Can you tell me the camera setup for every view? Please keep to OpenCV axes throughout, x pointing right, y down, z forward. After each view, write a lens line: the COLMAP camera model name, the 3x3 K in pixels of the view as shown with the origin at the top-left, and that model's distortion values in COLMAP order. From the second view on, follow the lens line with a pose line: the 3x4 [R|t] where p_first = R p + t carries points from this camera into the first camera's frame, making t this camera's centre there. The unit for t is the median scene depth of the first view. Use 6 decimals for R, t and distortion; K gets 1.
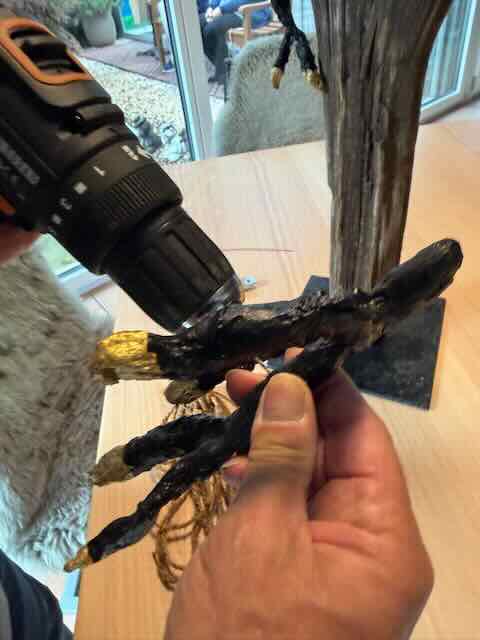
lens RADIAL K [[479.8, 0, 240.0], [0, 479.8, 320.0], [0, 0, 1]] dist [-0.043834, -0.000978]
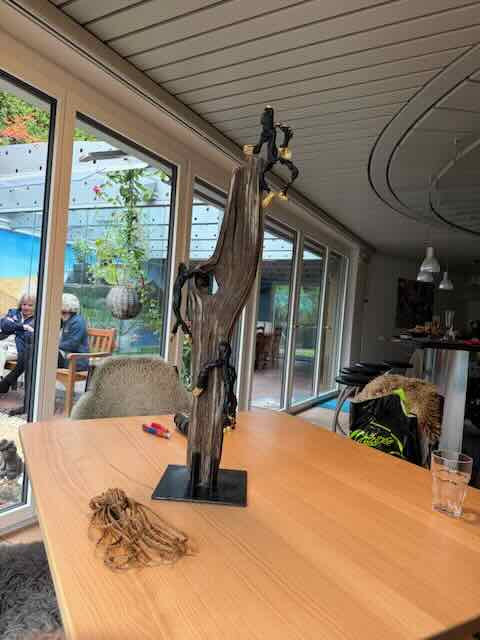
lens RADIAL K [[439.9, 0, 240.0], [0, 439.9, 320.0], [0, 0, 1]] dist [-0.000354, -0.000045]
pose [[0.918536, 0.164100, 0.359669, -0.398104], [0.104967, 0.775893, -0.622071, 0.787564], [-0.381147, 0.609148, 0.695461, -0.673821]]
